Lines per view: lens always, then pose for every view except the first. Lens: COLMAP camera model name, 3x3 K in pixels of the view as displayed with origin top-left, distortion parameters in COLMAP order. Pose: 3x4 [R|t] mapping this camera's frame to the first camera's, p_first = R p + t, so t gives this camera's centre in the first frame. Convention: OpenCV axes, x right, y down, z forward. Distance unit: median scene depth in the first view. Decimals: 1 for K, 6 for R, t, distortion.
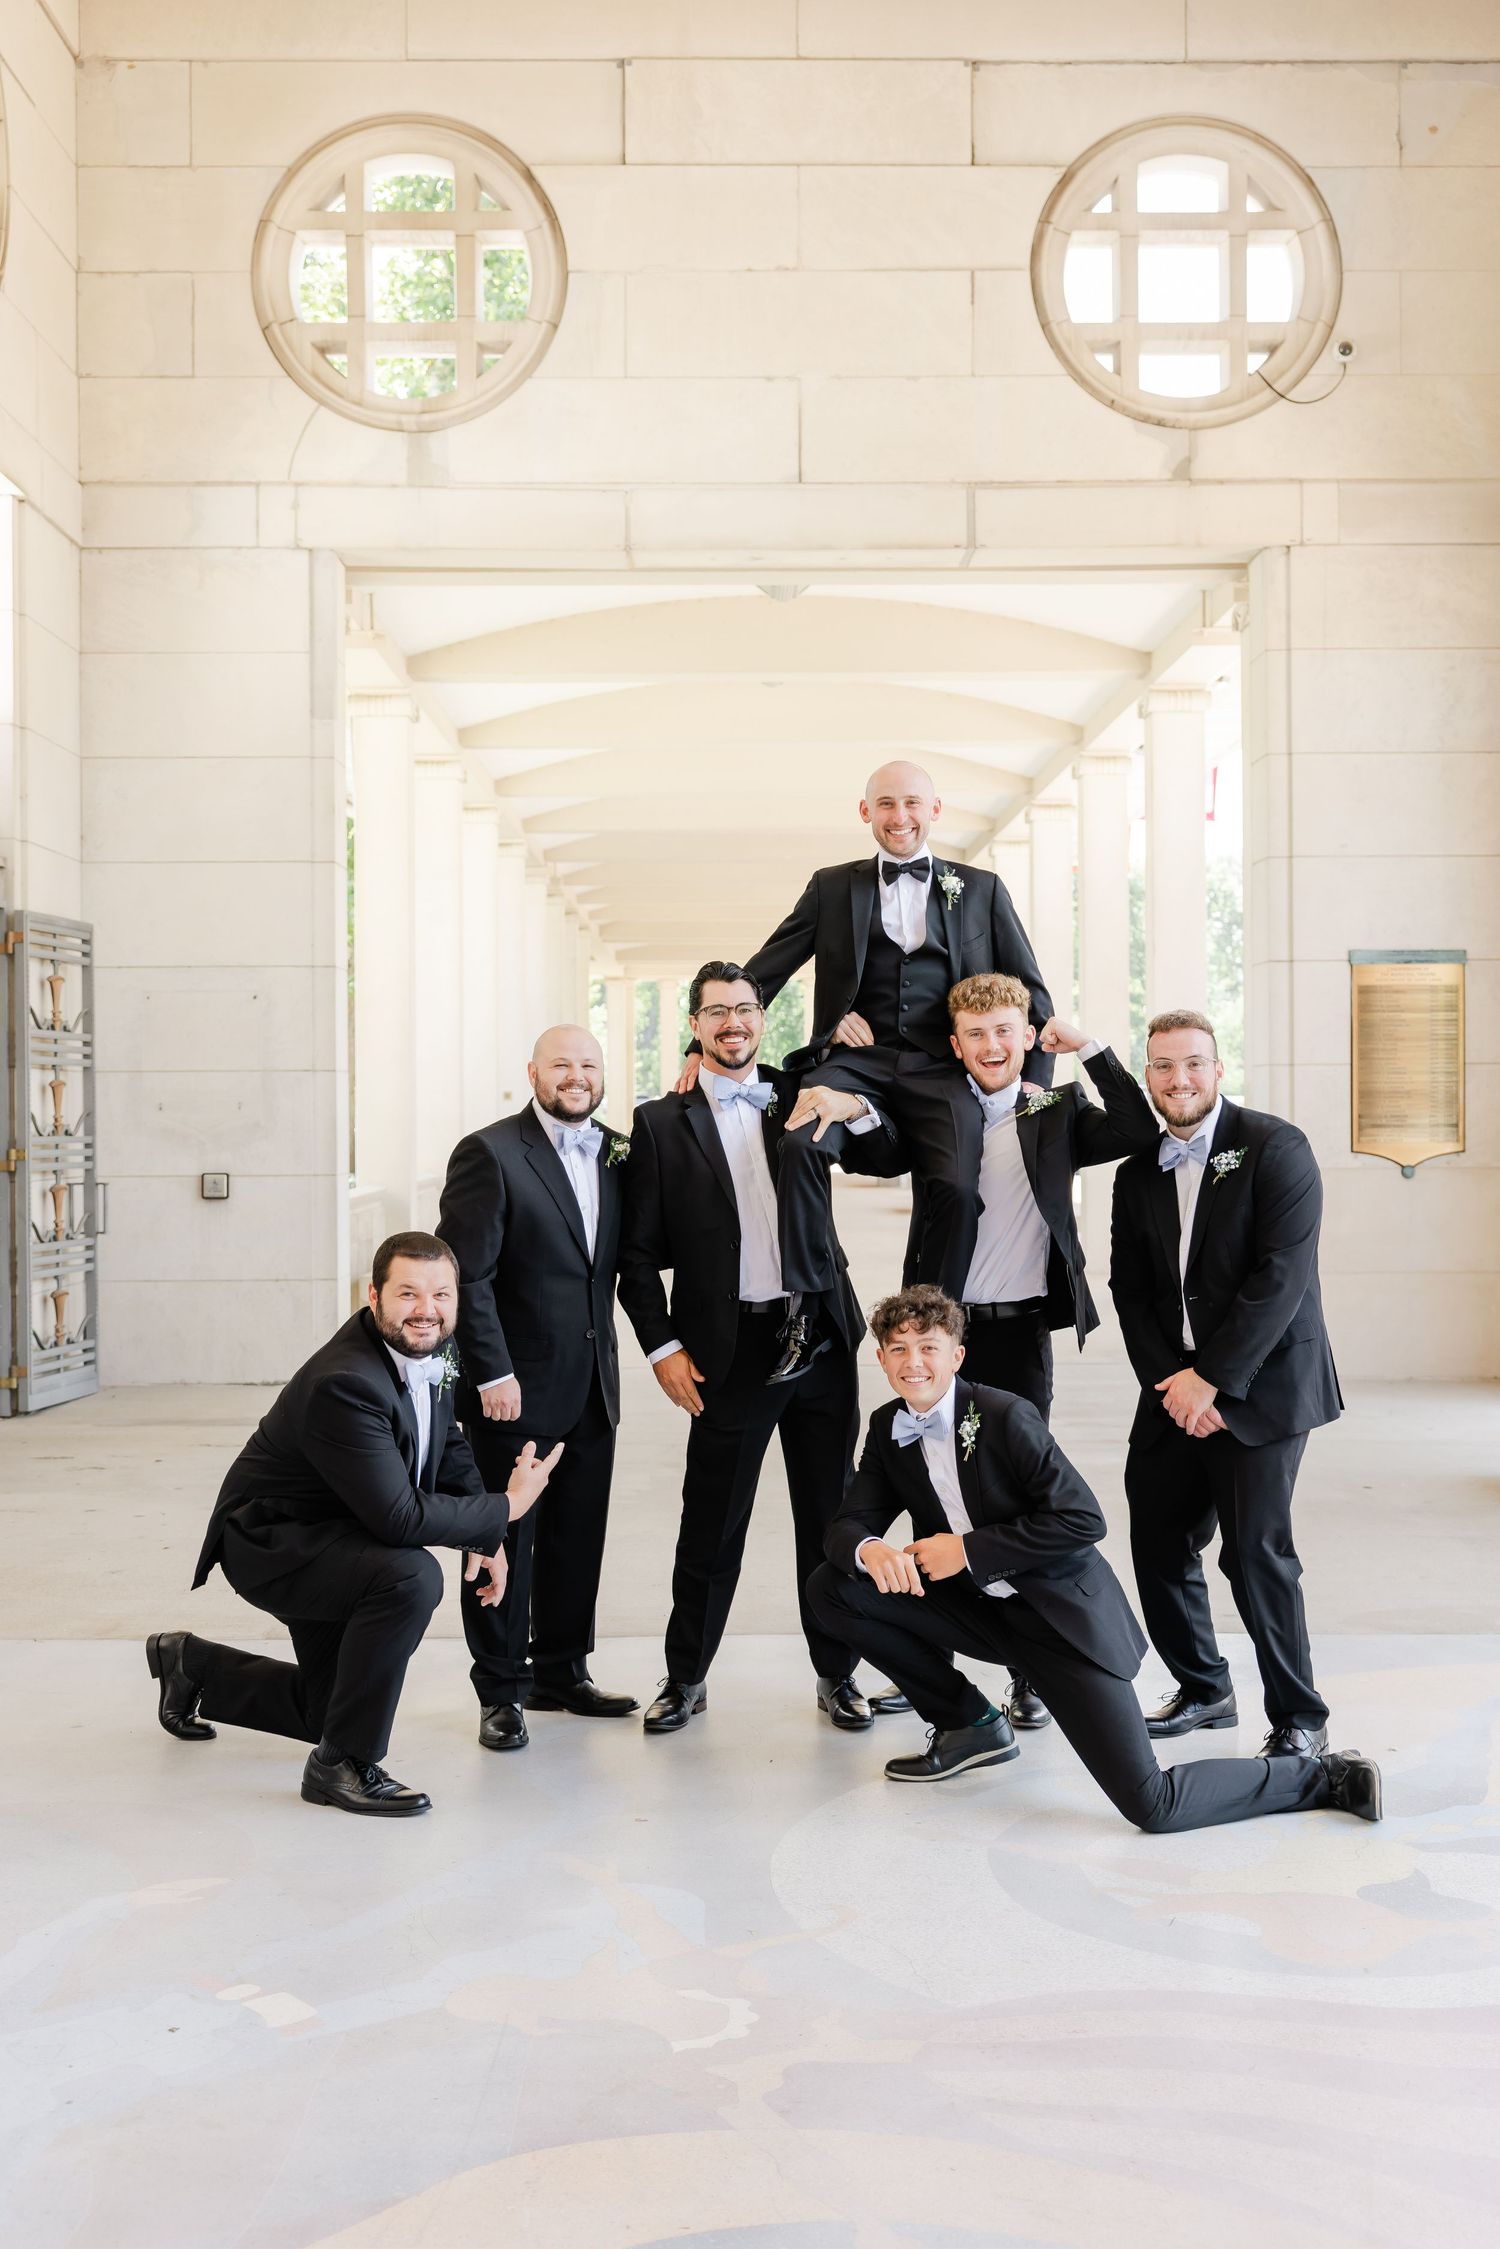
lens RADIAL K [[2428.9, 0, 747.2], [0, 2428.9, 1081.0], [0, 0, 1]] dist [0.011160, -0.002564]
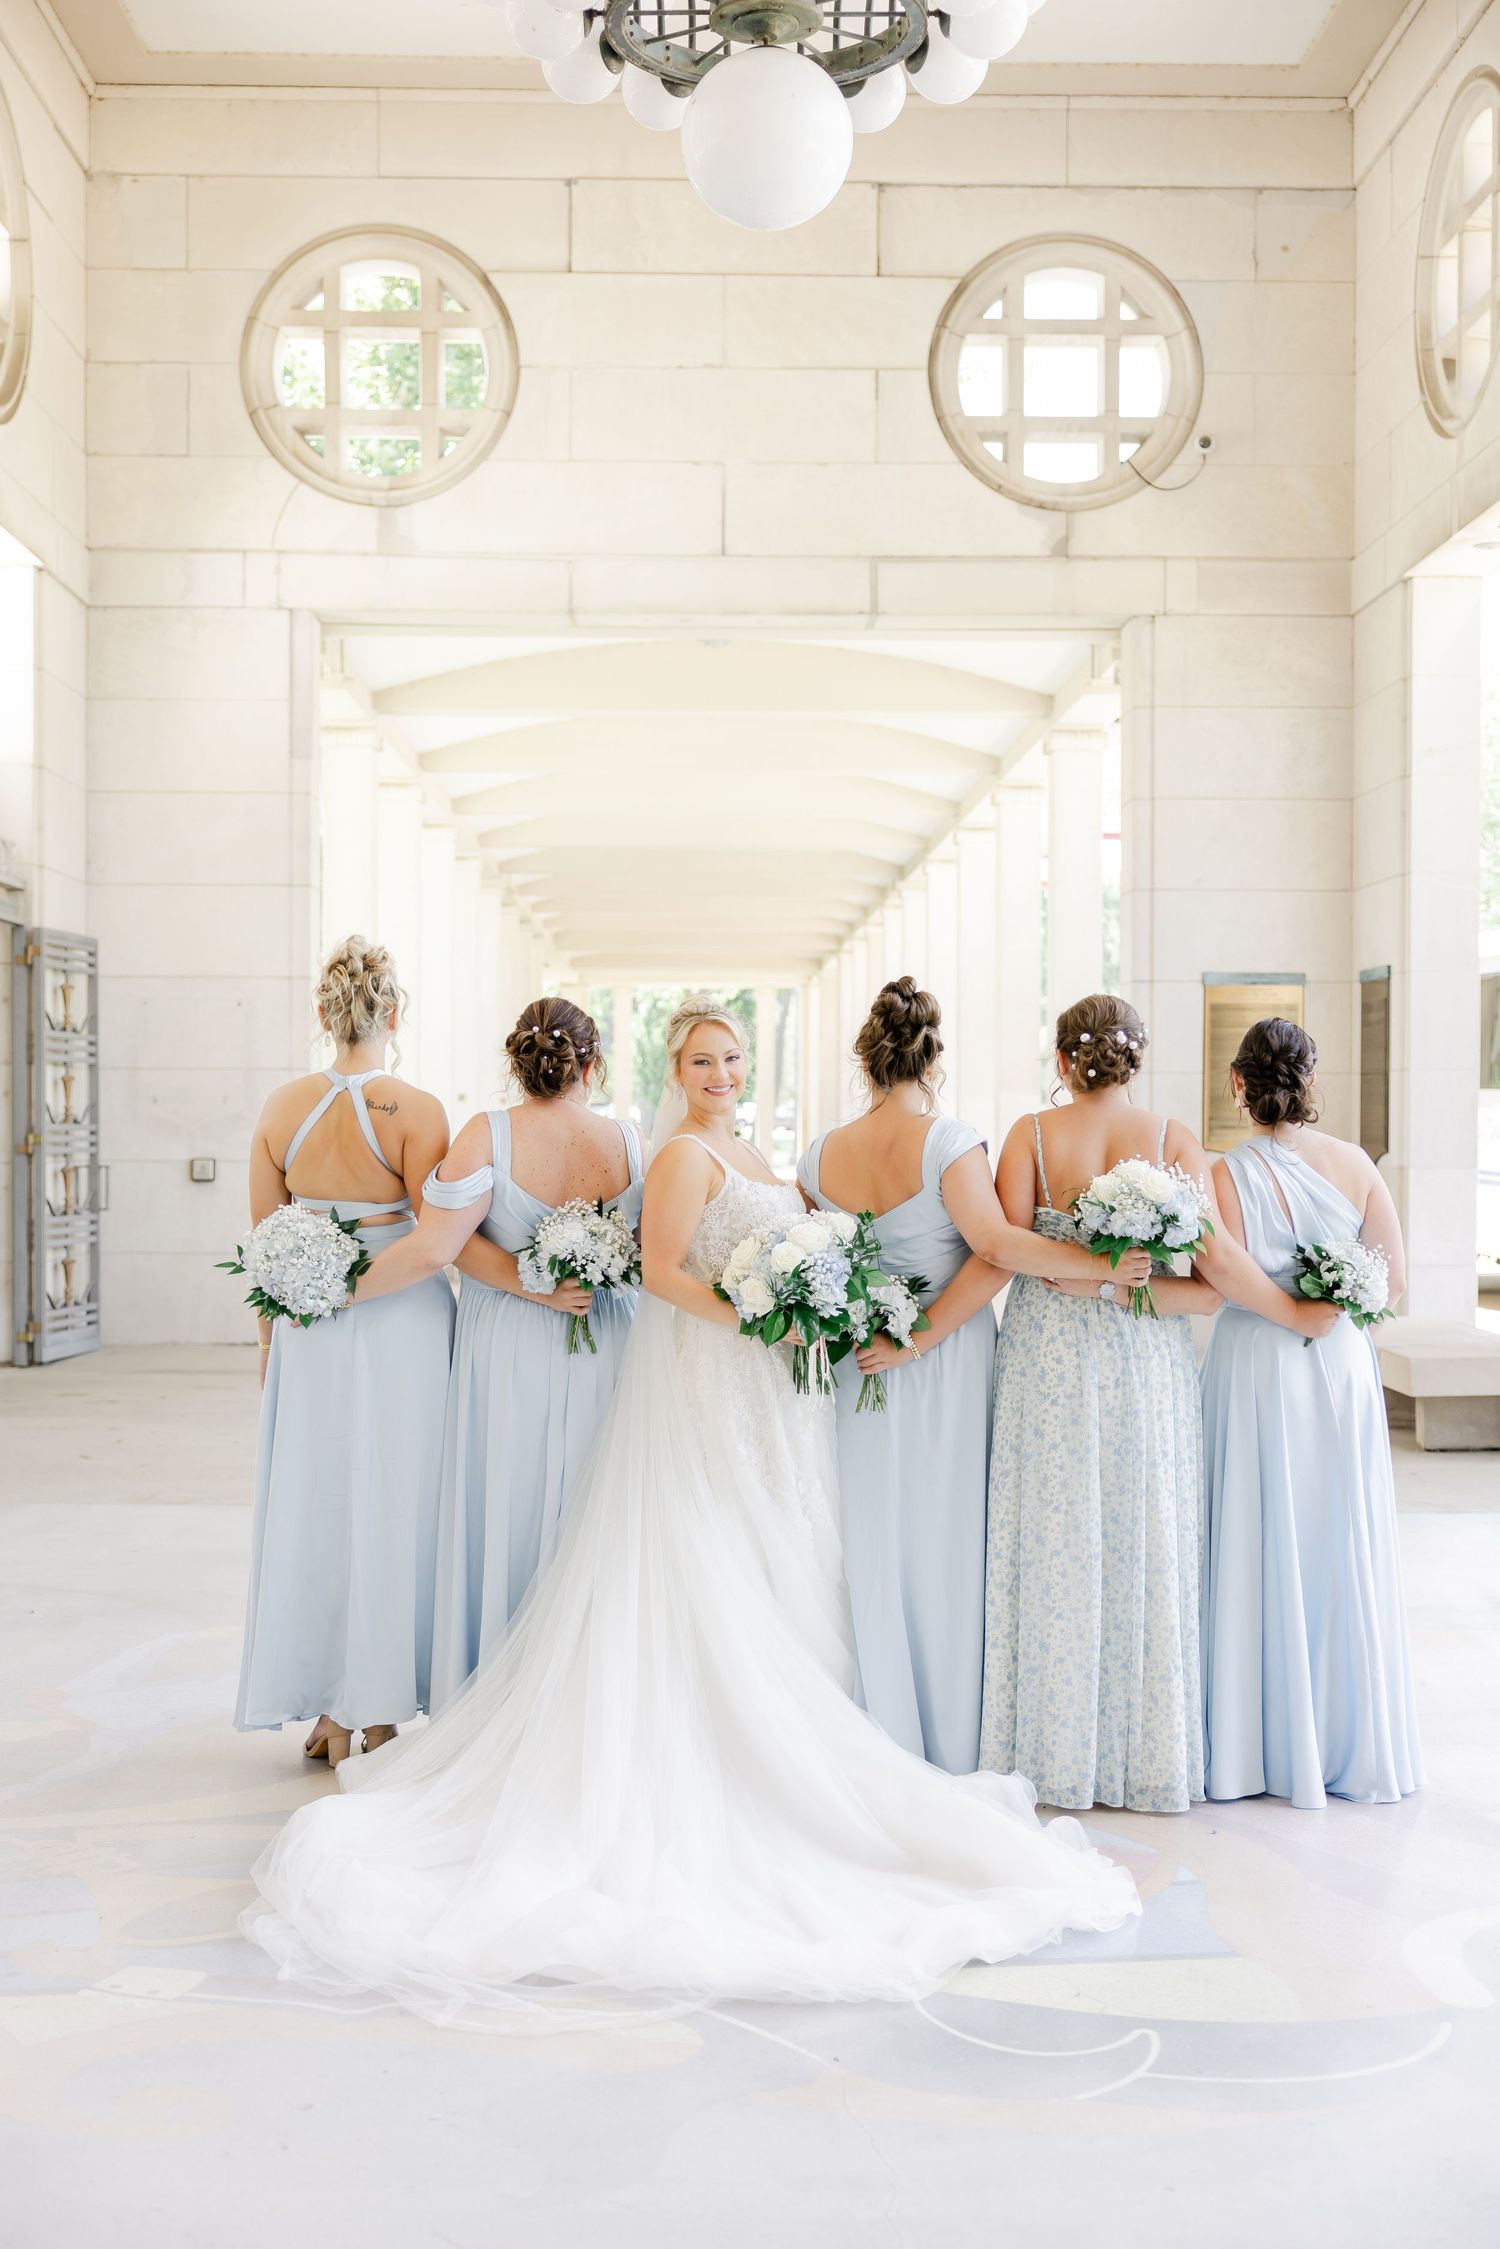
lens RADIAL K [[2624.2, 0, 750.0], [0, 2624.2, 1124.5], [0, 0, 1]] dist [0.017833, -0.007830]
pose [[0.999902, 0.009234, 0.010531, 0.023744], [-0.009361, 0.999883, 0.012121, 0.004629], [-0.010417, -0.012219, 0.999871, -0.229789]]
